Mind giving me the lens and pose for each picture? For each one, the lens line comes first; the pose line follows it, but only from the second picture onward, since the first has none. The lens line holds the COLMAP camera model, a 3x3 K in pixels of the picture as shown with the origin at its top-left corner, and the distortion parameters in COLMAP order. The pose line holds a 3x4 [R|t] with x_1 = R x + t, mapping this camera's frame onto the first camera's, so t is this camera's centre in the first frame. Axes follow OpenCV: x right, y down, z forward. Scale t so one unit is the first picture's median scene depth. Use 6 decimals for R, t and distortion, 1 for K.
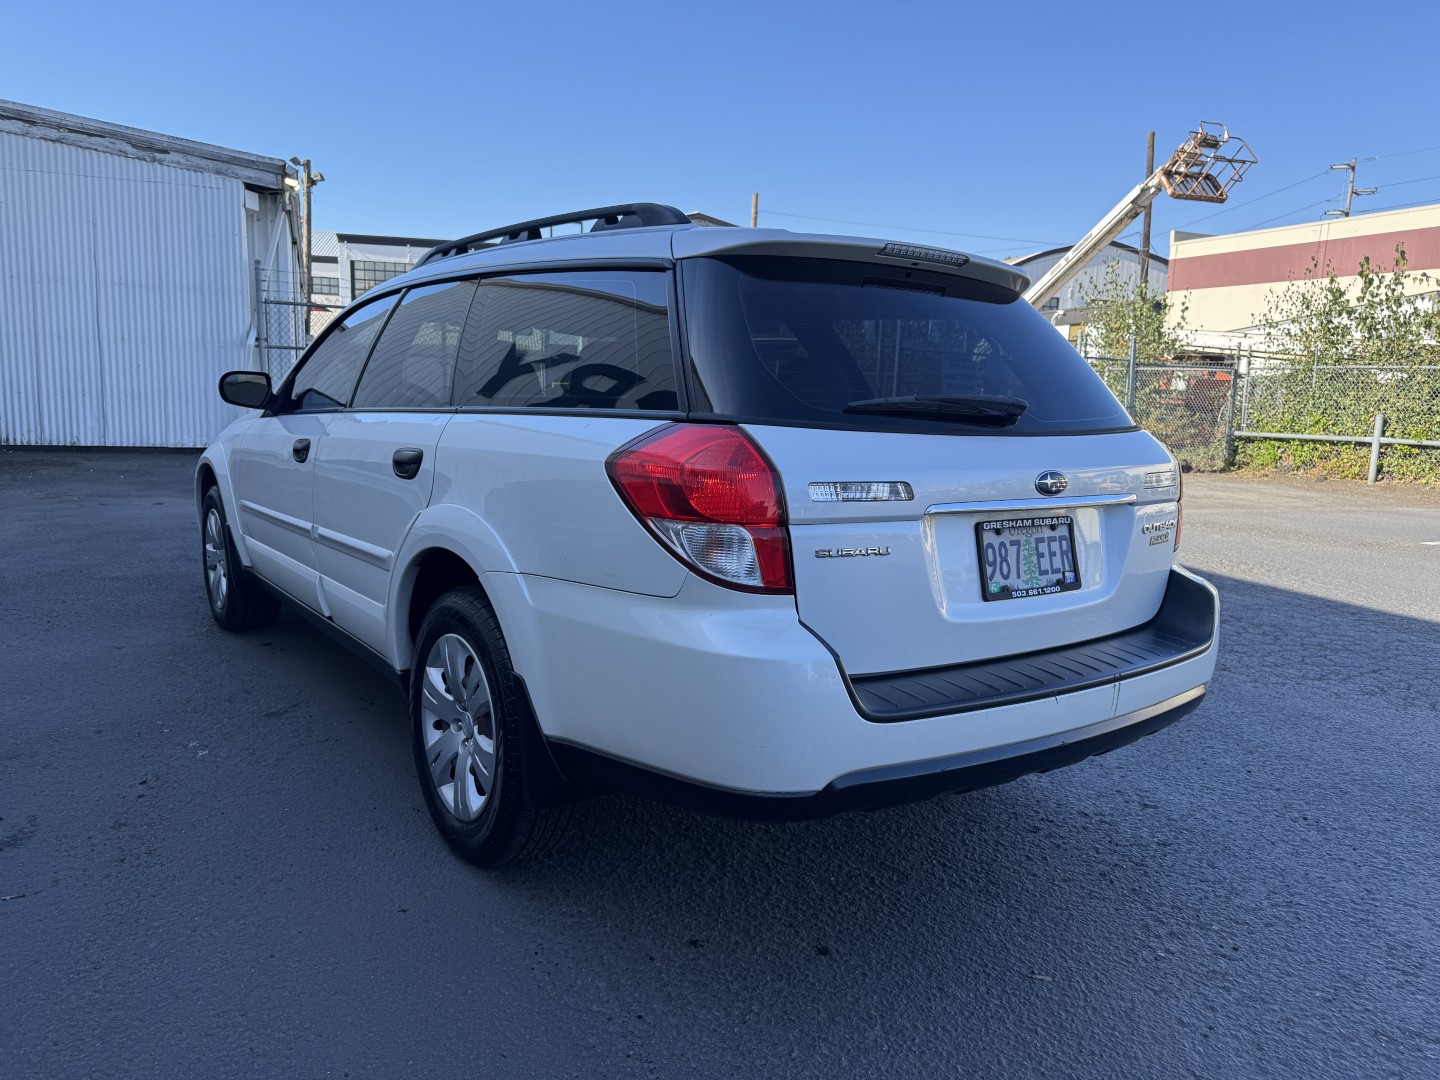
lens RADIAL K [[1037.9, 0, 723.2], [0, 1037.9, 536.2], [0, 0, 1]] dist [0.010664, -0.011269]
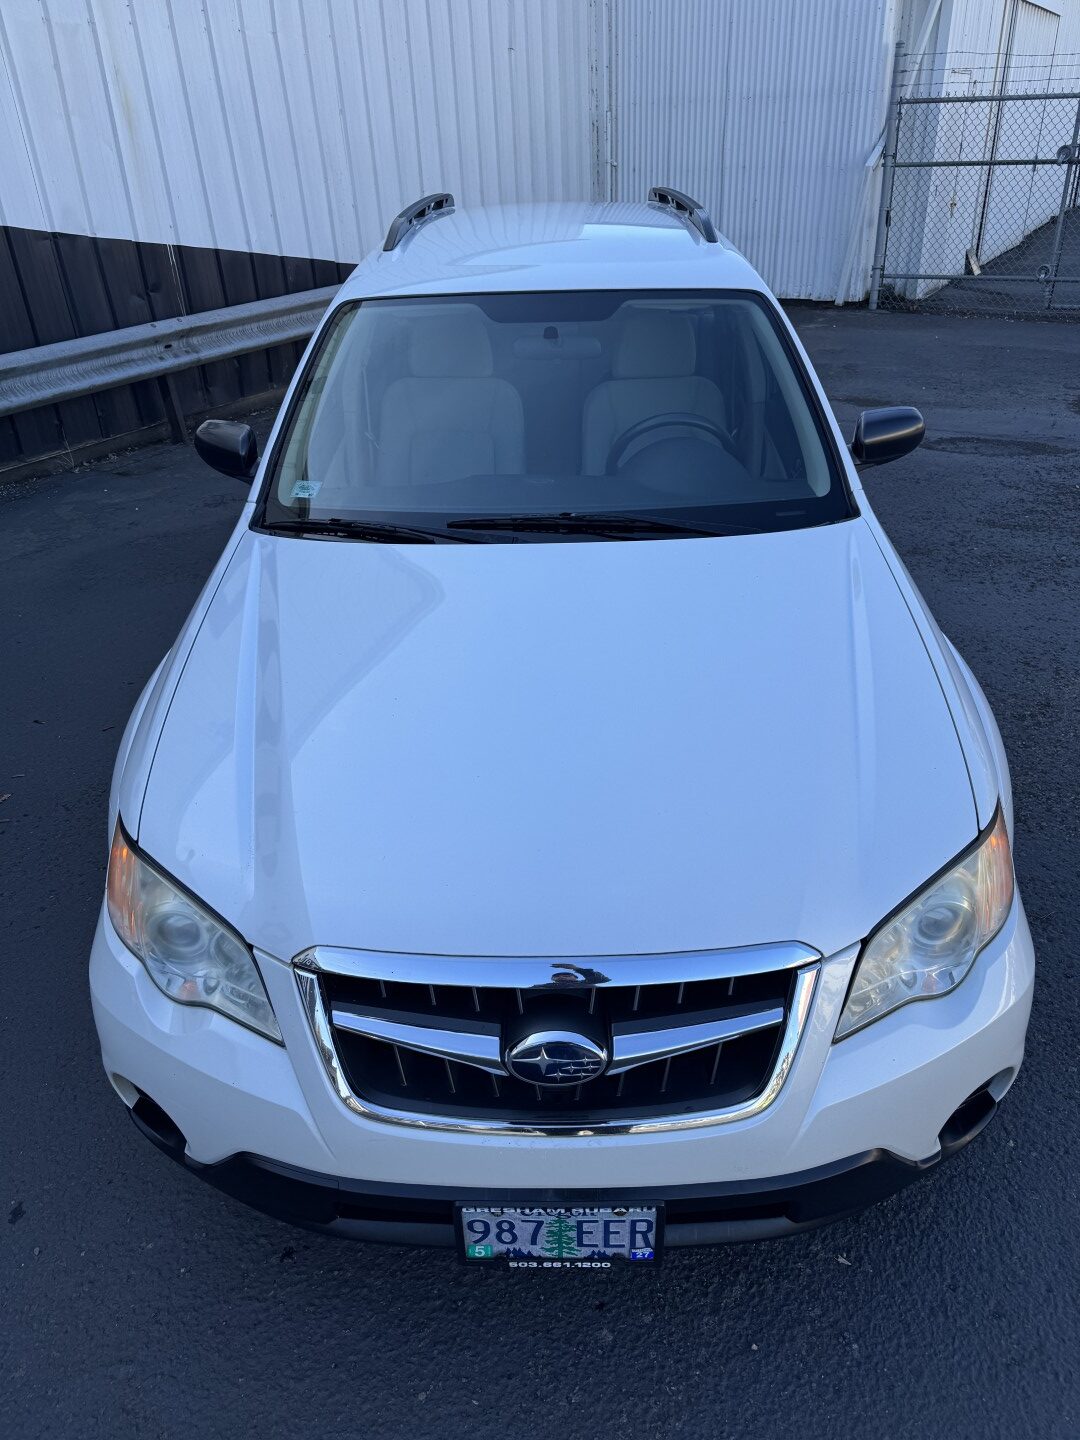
lens RADIAL K [[1037.9, 0, 539.2], [0, 1037.9, 720.3], [0, 0, 1]] dist [0.010664, -0.011269]
pose [[0.611445, 0.333736, -0.717465, 0.554470], [-0.053386, 0.922039, 0.383398, -0.399369], [0.789484, -0.196125, 0.581593, 1.158552]]
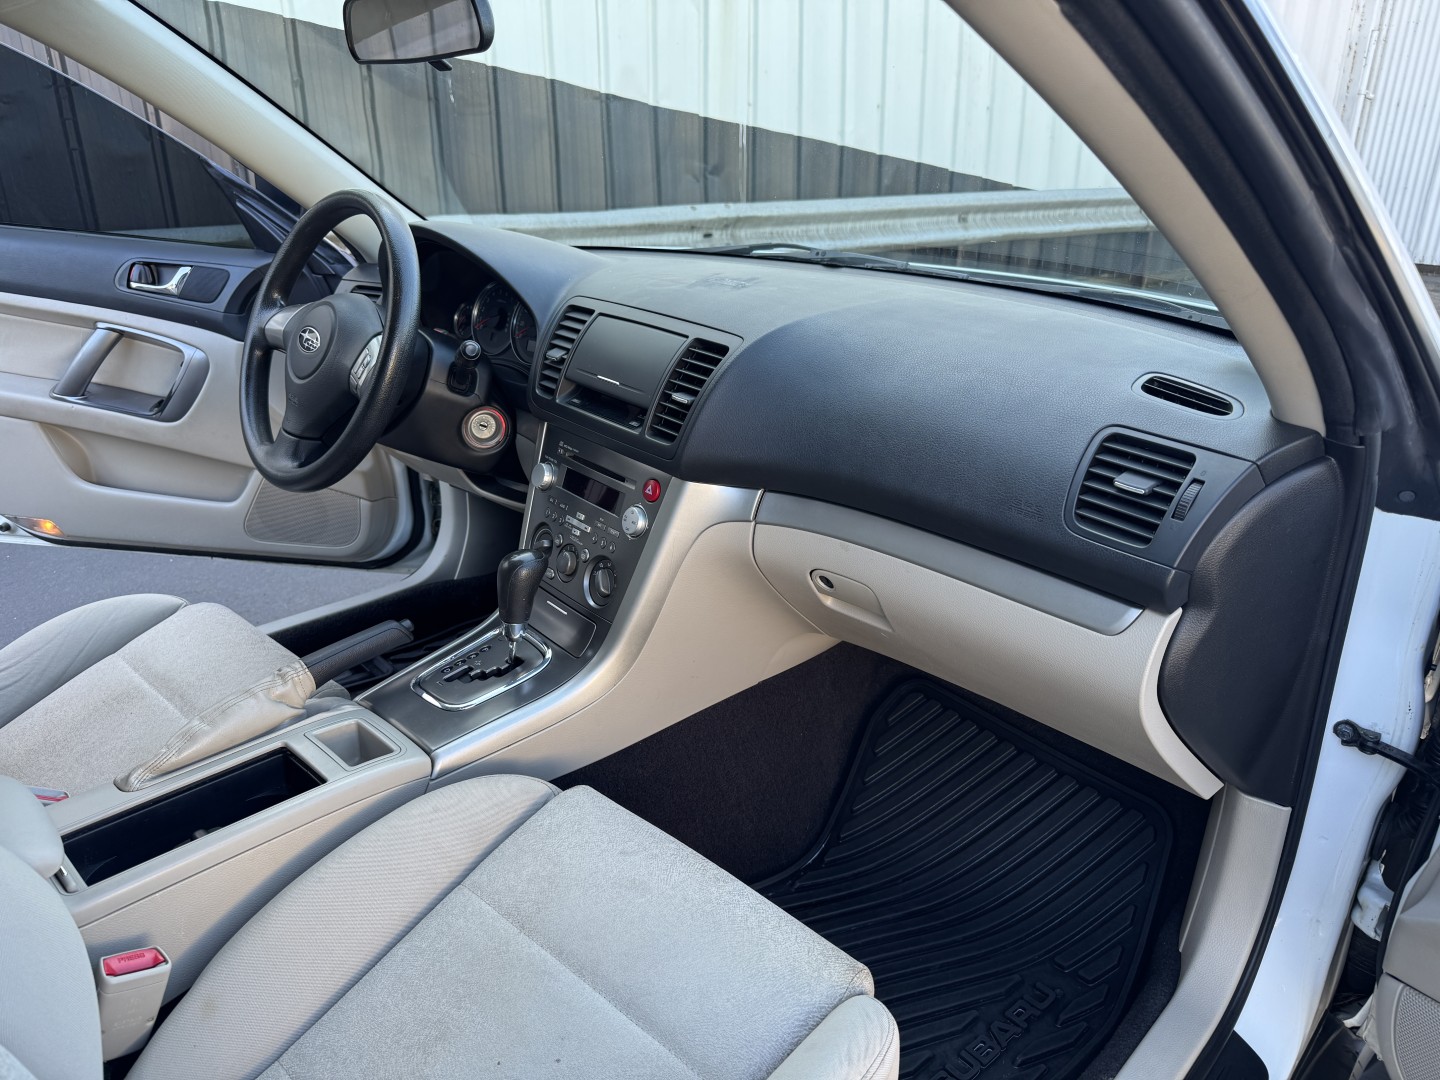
lens RADIAL K [[1037.6, 0, 717.6], [0, 1037.6, 538.8], [0, 0, 1]] dist [0.007933, -0.009388]
pose [[0.179192, 0.331790, -0.926178, 0.026899], [-0.143350, 0.940174, 0.309070, -0.285834], [0.973315, 0.077385, 0.216033, 1.753568]]
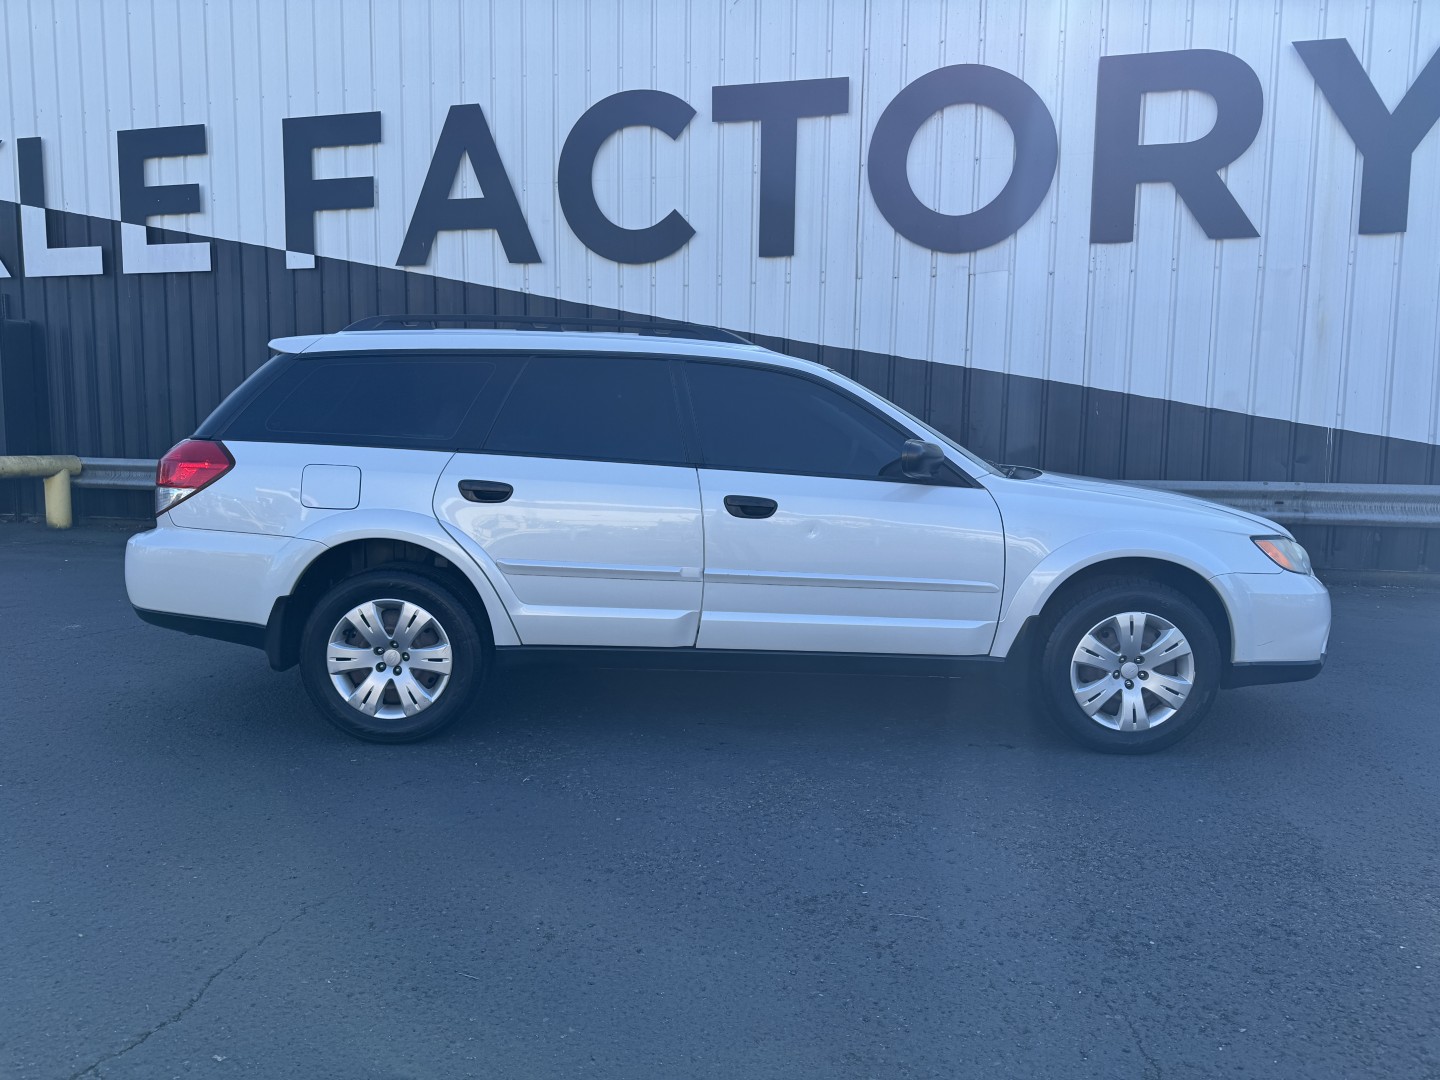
lens RADIAL K [[1033.8, 0, 714.9], [0, 1033.8, 544.4], [0, 0, 1]] dist [0.029413, -0.036047]
pose [[-0.592681, 0.035311, -0.804663, 1.259848], [-0.155263, 0.975292, 0.157159, -0.311267], [0.790331, 0.218079, -0.572555, 2.673960]]
